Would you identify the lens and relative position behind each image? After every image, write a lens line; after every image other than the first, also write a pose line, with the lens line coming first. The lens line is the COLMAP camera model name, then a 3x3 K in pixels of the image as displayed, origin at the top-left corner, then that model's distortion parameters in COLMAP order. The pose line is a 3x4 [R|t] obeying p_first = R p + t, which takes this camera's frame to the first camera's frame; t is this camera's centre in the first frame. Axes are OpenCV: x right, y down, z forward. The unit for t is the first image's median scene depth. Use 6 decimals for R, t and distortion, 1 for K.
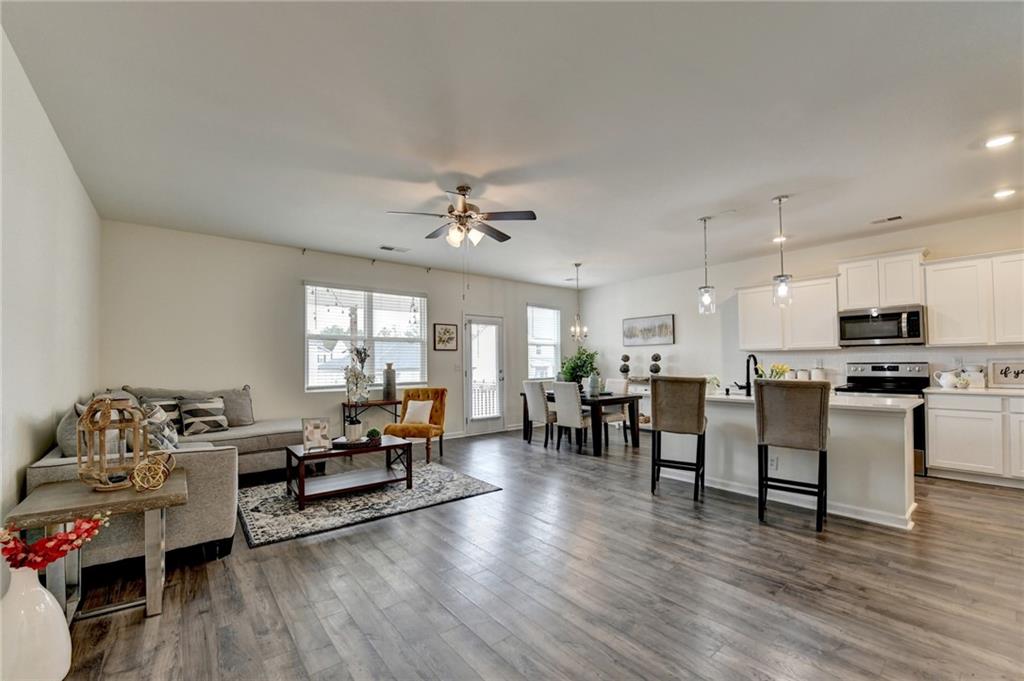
lens RADIAL K [[418.5, 0, 517.4], [0, 418.5, 345.3], [0, 0, 1]] dist [-0.020300, -0.000372]
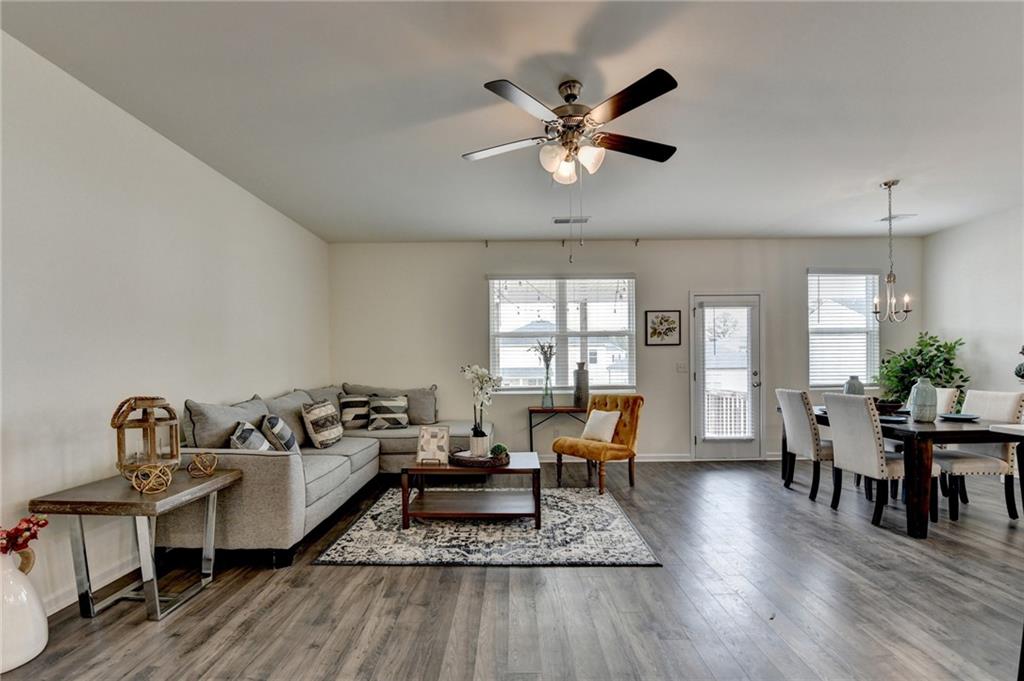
lens RADIAL K [[426.4, 0, 507.9], [0, 426.4, 364.3], [0, 0, 1]] dist [-0.018637, -0.000400]
pose [[0.760575, -0.001754, -0.649247, 0.143996], [0.031777, 0.998898, 0.034526, 0.013669], [0.648472, -0.046891, 0.759793, 0.286682]]
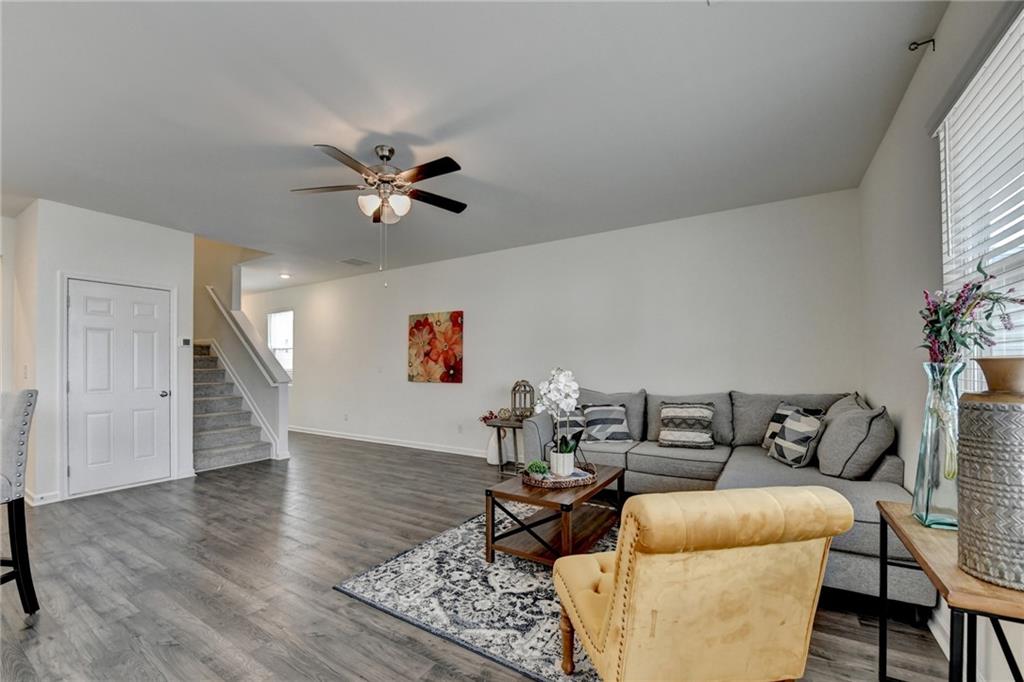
lens RADIAL K [[426.4, 0, 507.9], [0, 426.4, 364.8], [0, 0, 1]] dist [-0.018637, -0.000400]
pose [[-0.952222, 0.003936, -0.305382, -0.063762], [0.019144, 0.998720, -0.046823, 0.054090], [0.304806, -0.050432, -0.951078, 1.189800]]
